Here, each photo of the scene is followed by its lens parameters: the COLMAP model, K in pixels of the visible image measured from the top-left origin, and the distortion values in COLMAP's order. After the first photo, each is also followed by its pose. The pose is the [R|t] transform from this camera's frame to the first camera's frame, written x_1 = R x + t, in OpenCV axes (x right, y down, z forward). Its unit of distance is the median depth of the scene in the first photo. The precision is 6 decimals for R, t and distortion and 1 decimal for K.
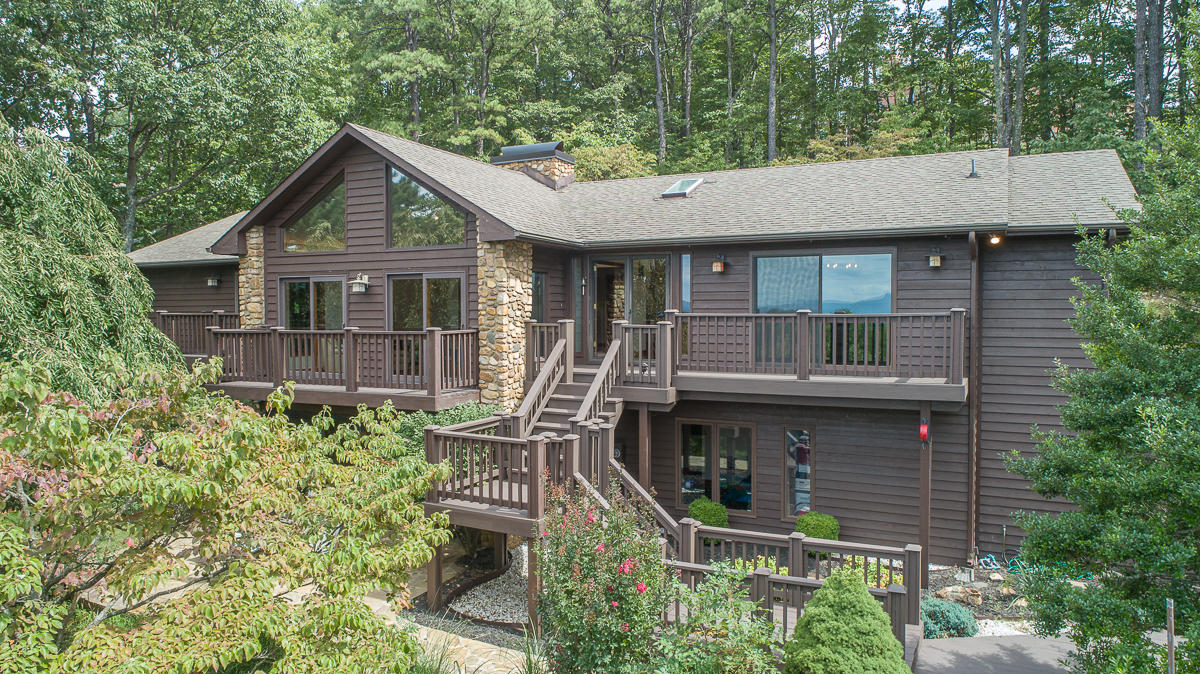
lens RADIAL K [[810.3, 0, 600.0], [0, 810.3, 337.0], [0, 0, 1]] dist [-0.007589, -0.000062]
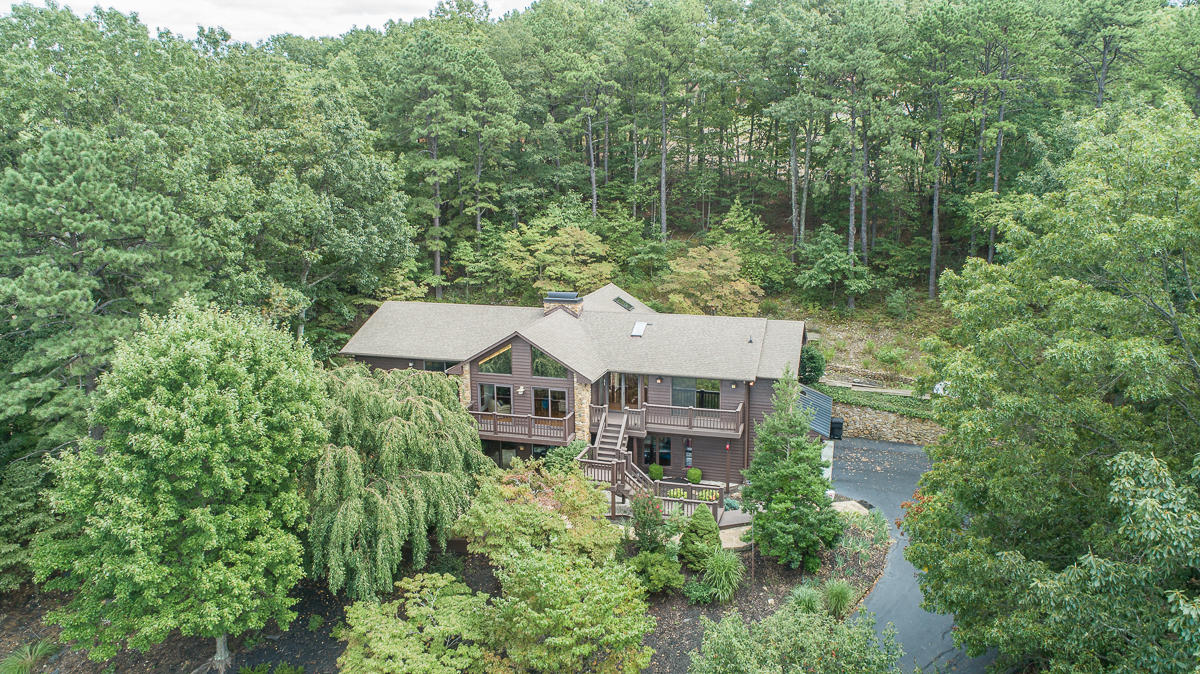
lens RADIAL K [[810.3, 0, 600.0], [0, 810.3, 337.0], [0, 0, 1]] dist [-0.007589, -0.000062]
pose [[0.986567, -0.046899, 0.156478, -0.470083], [0.016829, 0.981984, 0.188212, -0.752332], [-0.162486, -0.183050, 0.969583, -1.580795]]
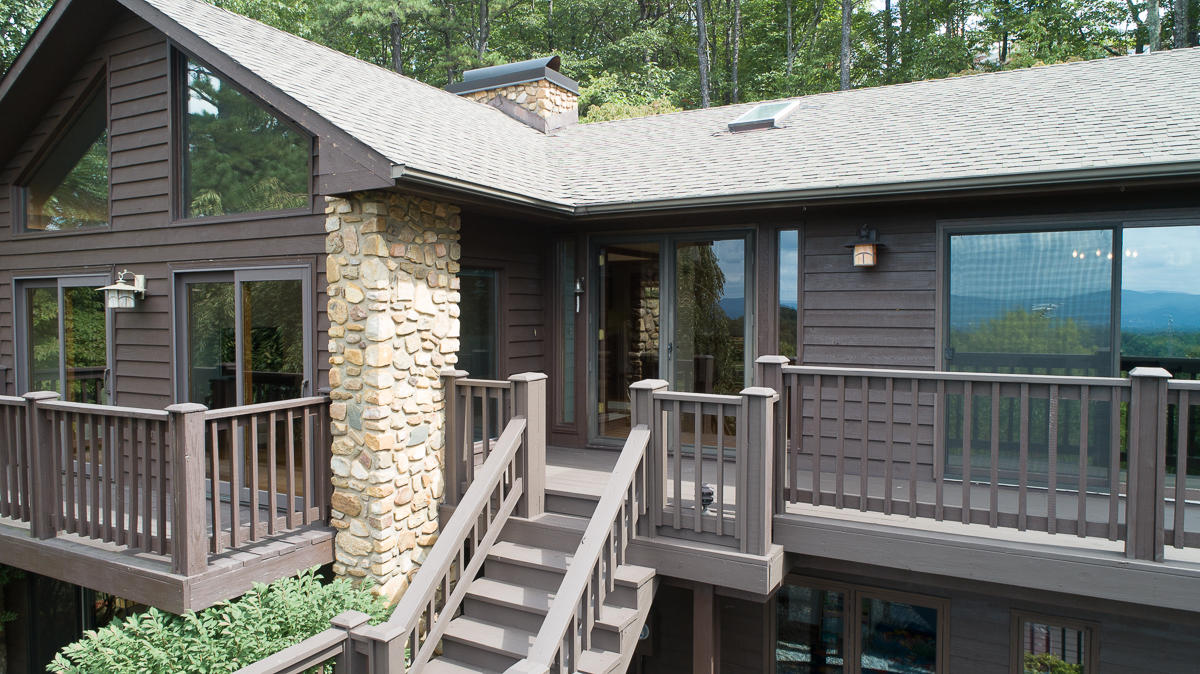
lens RADIAL K [[810.3, 0, 600.0], [0, 810.3, 337.0], [0, 0, 1]] dist [-0.007589, -0.000062]
pose [[0.999191, 0.002082, -0.040172, 0.015317], [-0.001963, 0.999994, 0.003018, -0.042455], [0.040178, -0.002937, 0.999188, 0.548039]]
